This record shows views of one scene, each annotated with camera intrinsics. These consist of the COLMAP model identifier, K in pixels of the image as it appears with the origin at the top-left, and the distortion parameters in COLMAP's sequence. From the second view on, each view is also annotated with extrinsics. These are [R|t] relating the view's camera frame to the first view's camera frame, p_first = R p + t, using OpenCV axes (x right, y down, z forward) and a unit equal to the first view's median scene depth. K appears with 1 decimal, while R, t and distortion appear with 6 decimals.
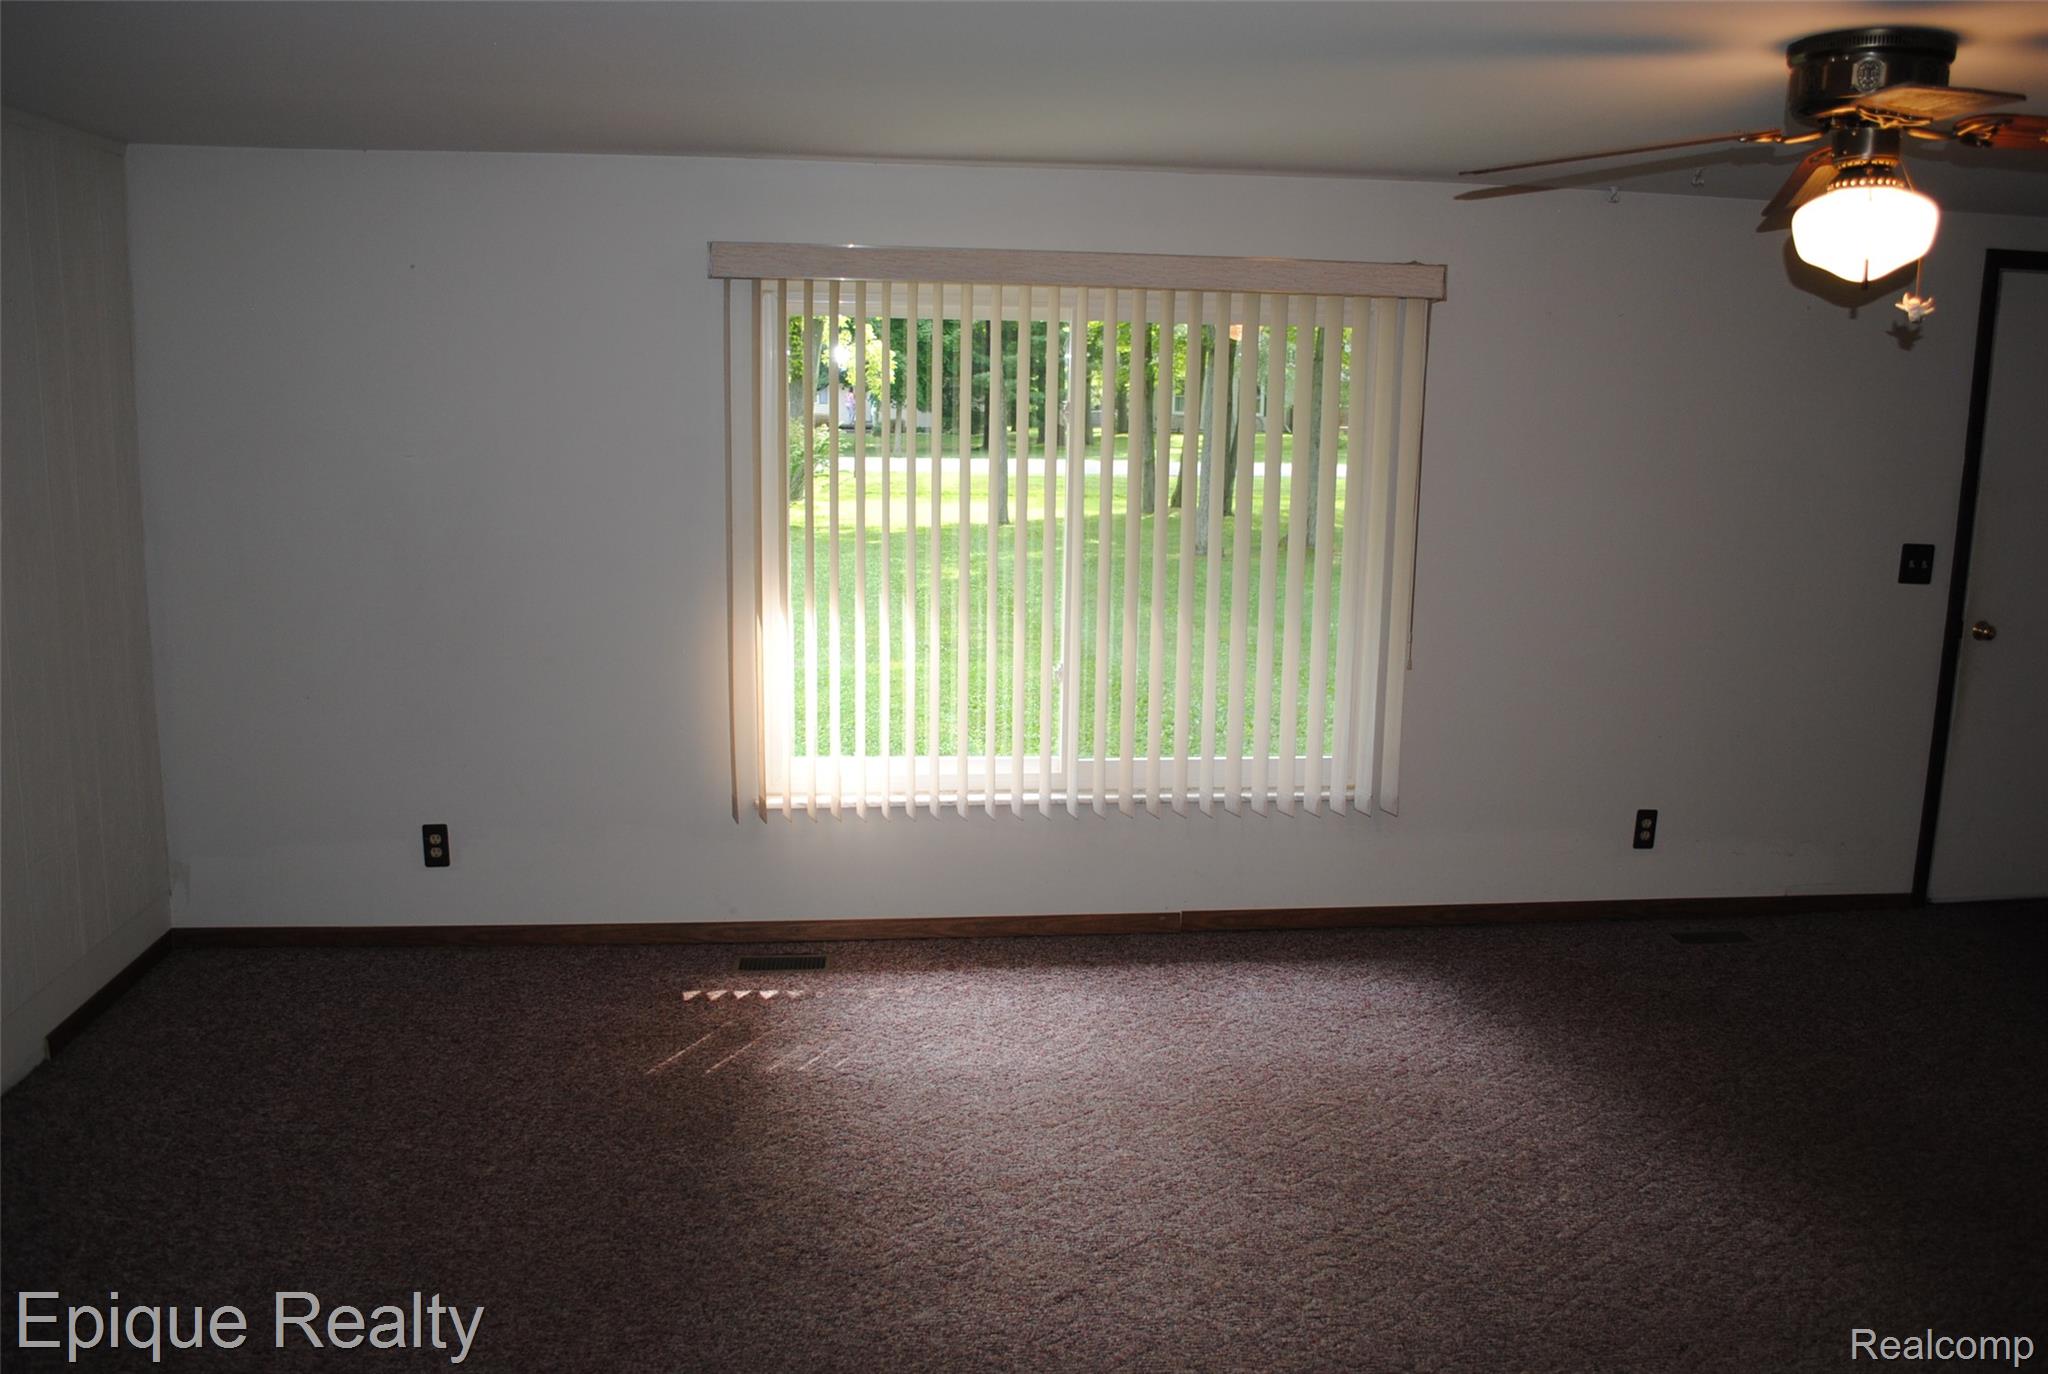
lens RADIAL K [[1617.3, 0, 1035.3], [0, 1617.3, 696.0], [0, 0, 1]] dist [-0.081333, 0.006564]
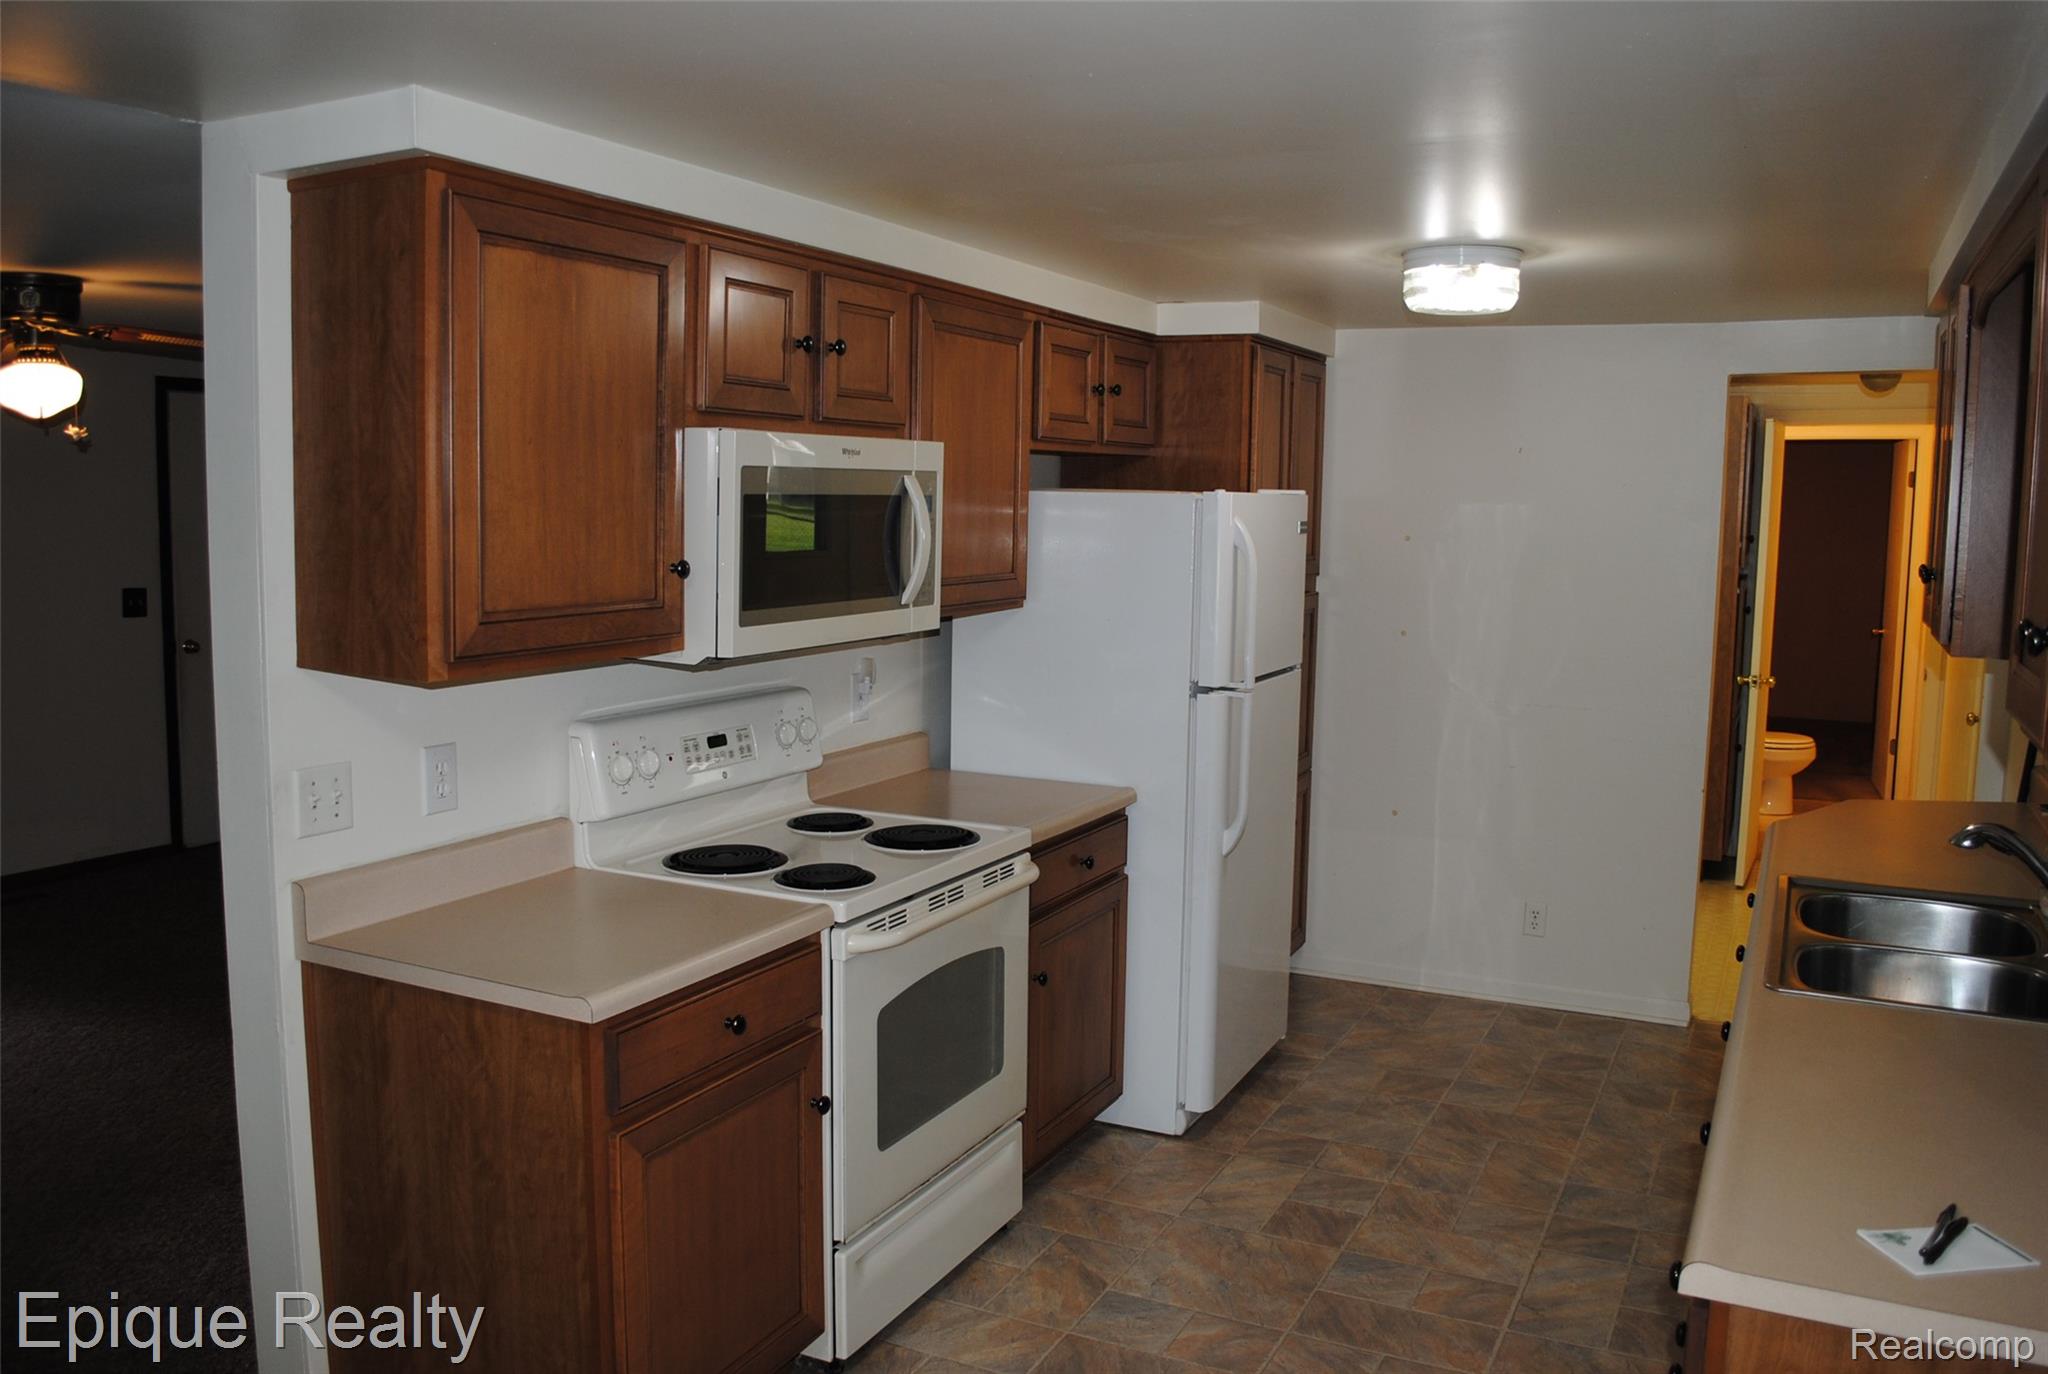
lens RADIAL K [[1617.3, 0, 1036.2], [0, 1617.3, 680.3], [0, 0, 1]] dist [-0.081333, 0.006564]
pose [[0.544629, -0.101569, 0.832504, -0.309148], [0.150787, 0.988323, 0.021934, 0.135528], [-0.825011, 0.113585, 0.553585, -0.760247]]
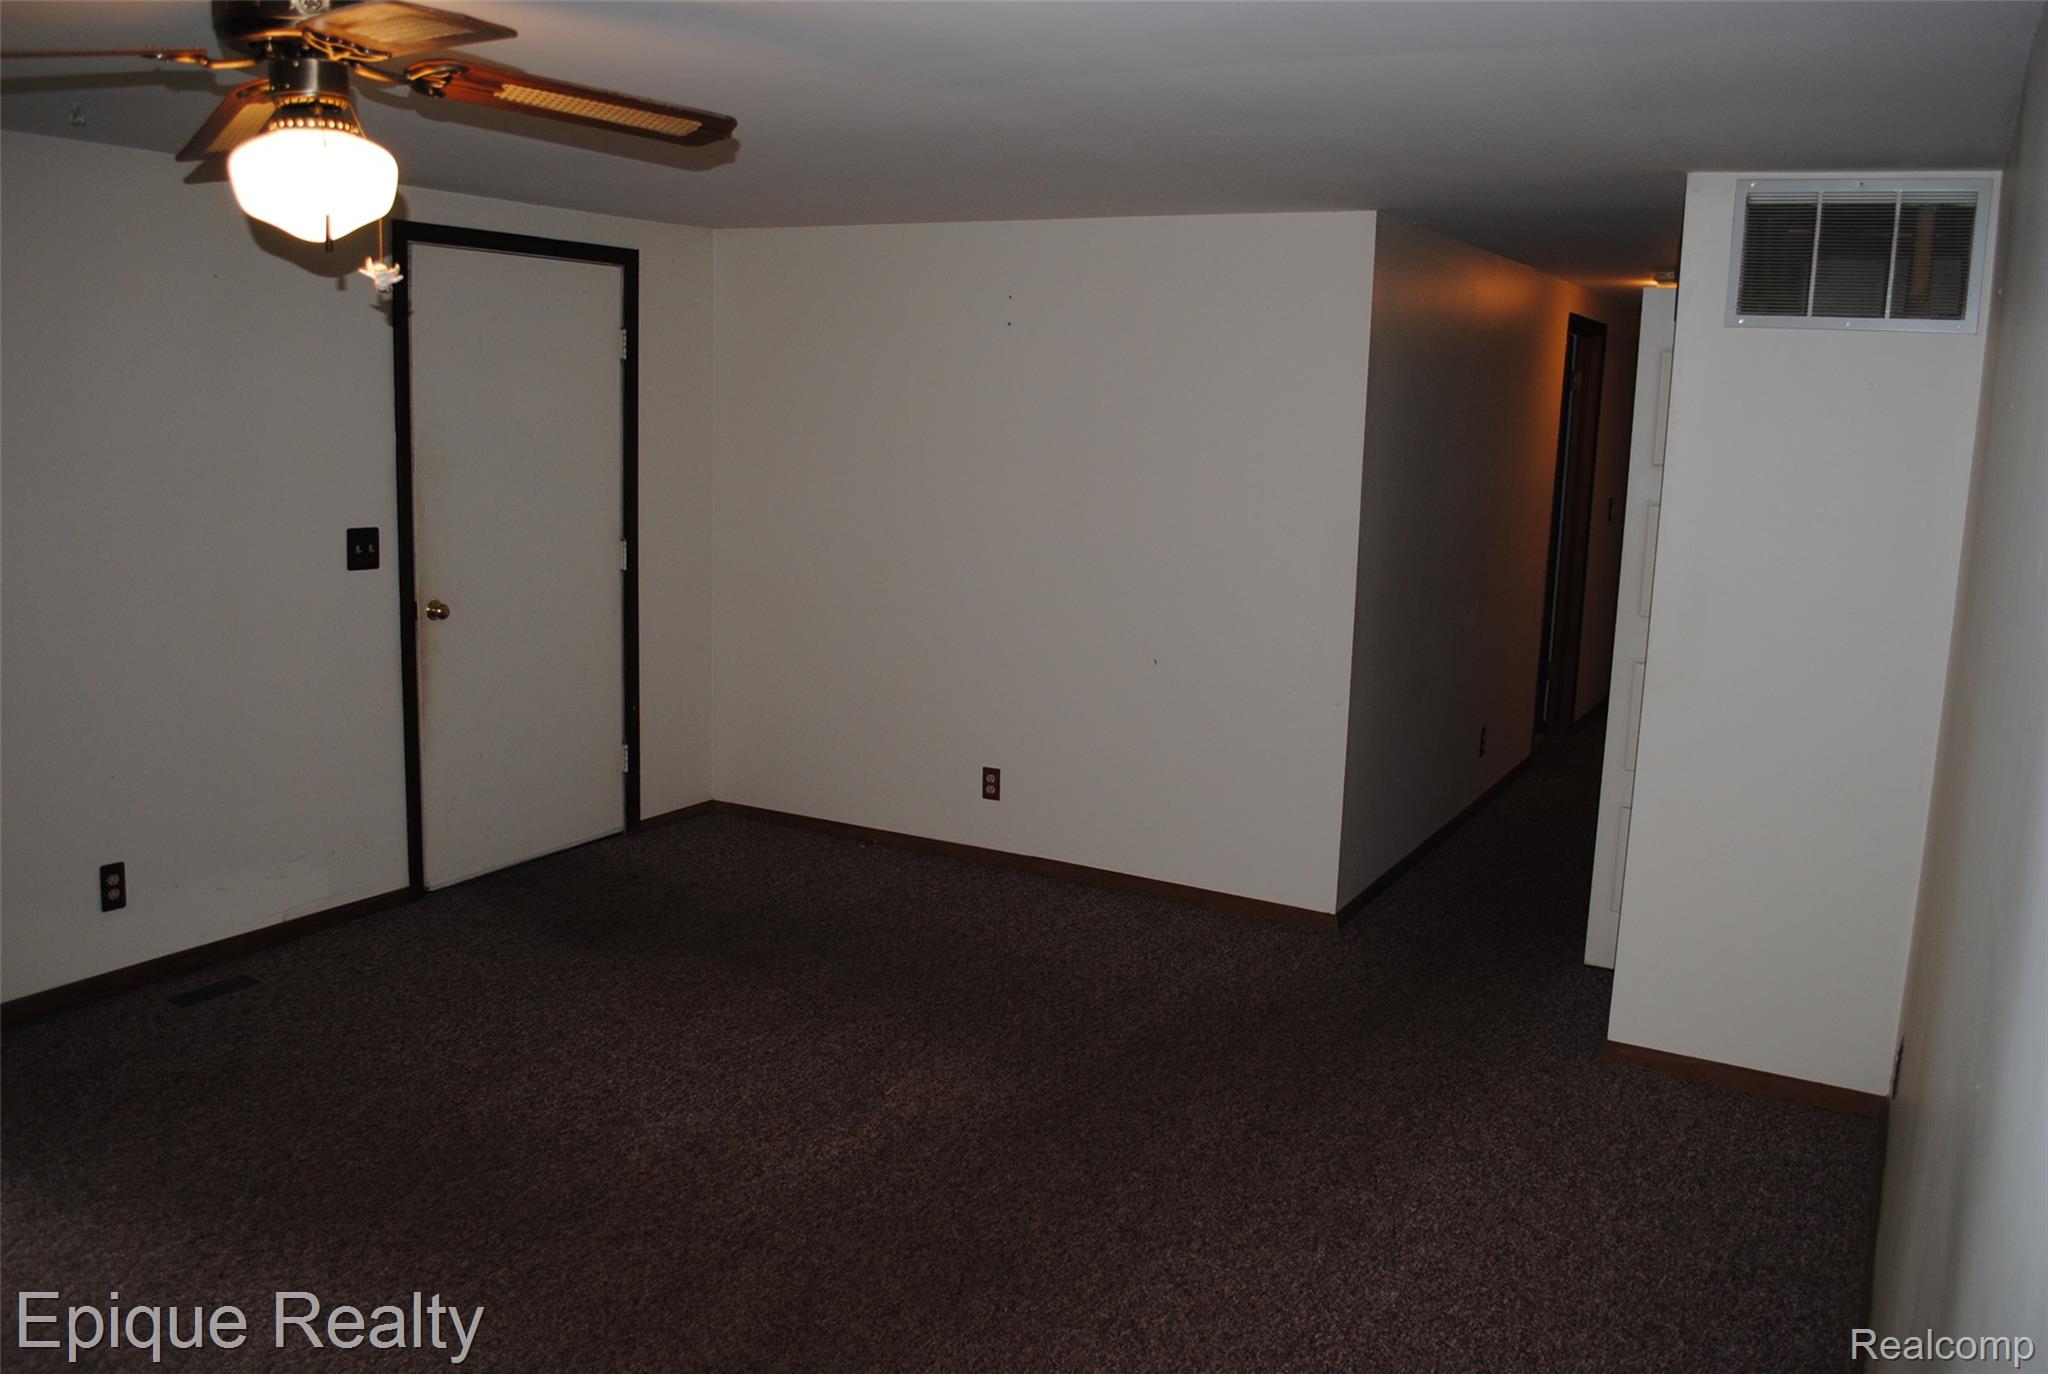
lens RADIAL K [[1617.3, 0, 1035.4], [0, 1617.3, 673.3], [0, 0, 1]] dist [-0.081333, 0.006564]
pose [[0.589777, -0.134771, 0.796241, 0.041892], [0.133437, 0.988687, 0.068507, -0.039939], [-0.796466, 0.065844, 0.601088, 0.194190]]
